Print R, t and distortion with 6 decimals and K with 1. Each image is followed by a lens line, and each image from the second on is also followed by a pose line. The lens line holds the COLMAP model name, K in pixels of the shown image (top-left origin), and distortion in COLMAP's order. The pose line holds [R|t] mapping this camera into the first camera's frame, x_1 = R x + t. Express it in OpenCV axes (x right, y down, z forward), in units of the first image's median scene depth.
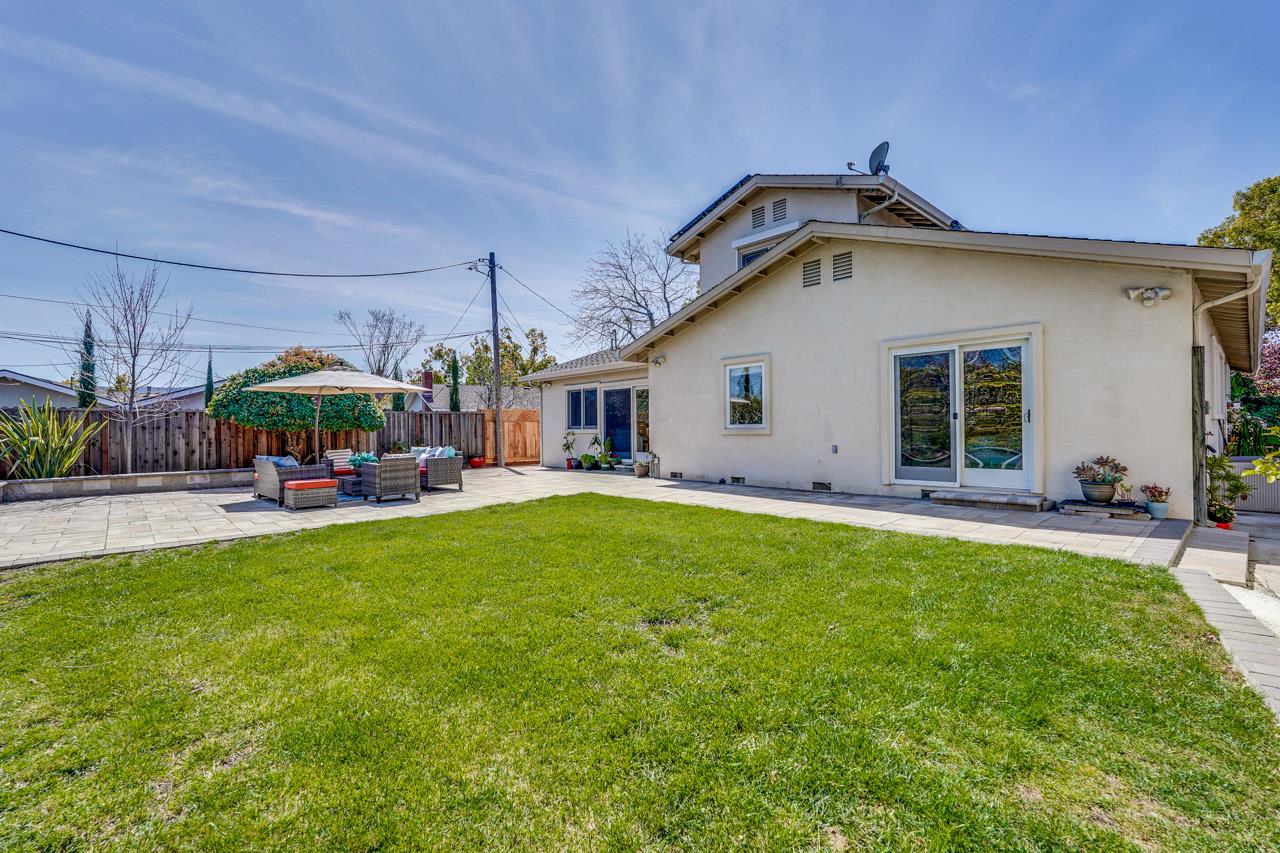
lens RADIAL K [[582.8, 0, 641.7], [0, 582.8, 423.9], [0, 0, 1]] dist [-0.003731, -0.000190]
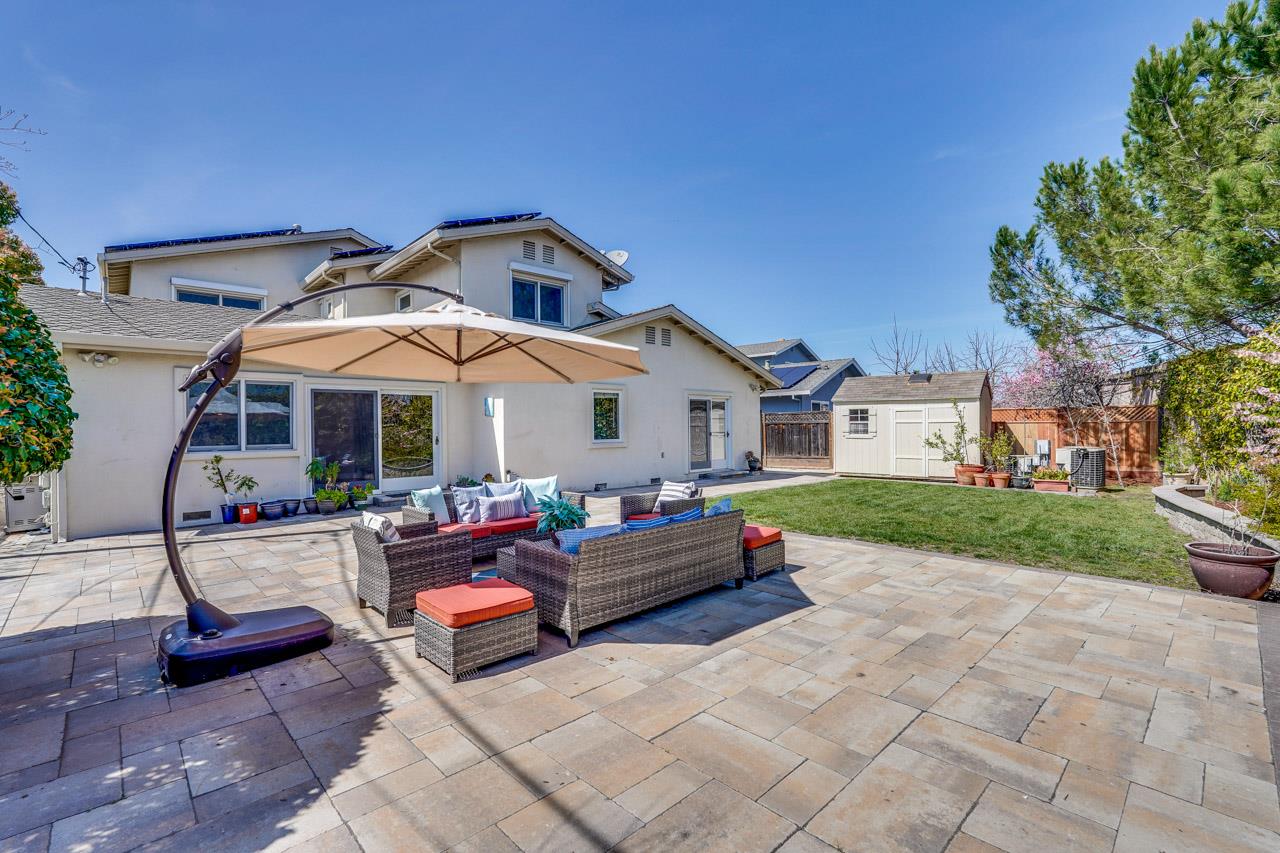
lens RADIAL K [[582.8, 0, 641.5], [0, 582.8, 431.8], [0, 0, 1]] dist [-0.003731, -0.000190]
pose [[-0.032373, 0.011273, 0.999412, -1.006869], [0.011410, 0.999875, -0.010908, -0.001098], [-0.999411, 0.011050, -0.032497, 0.938275]]
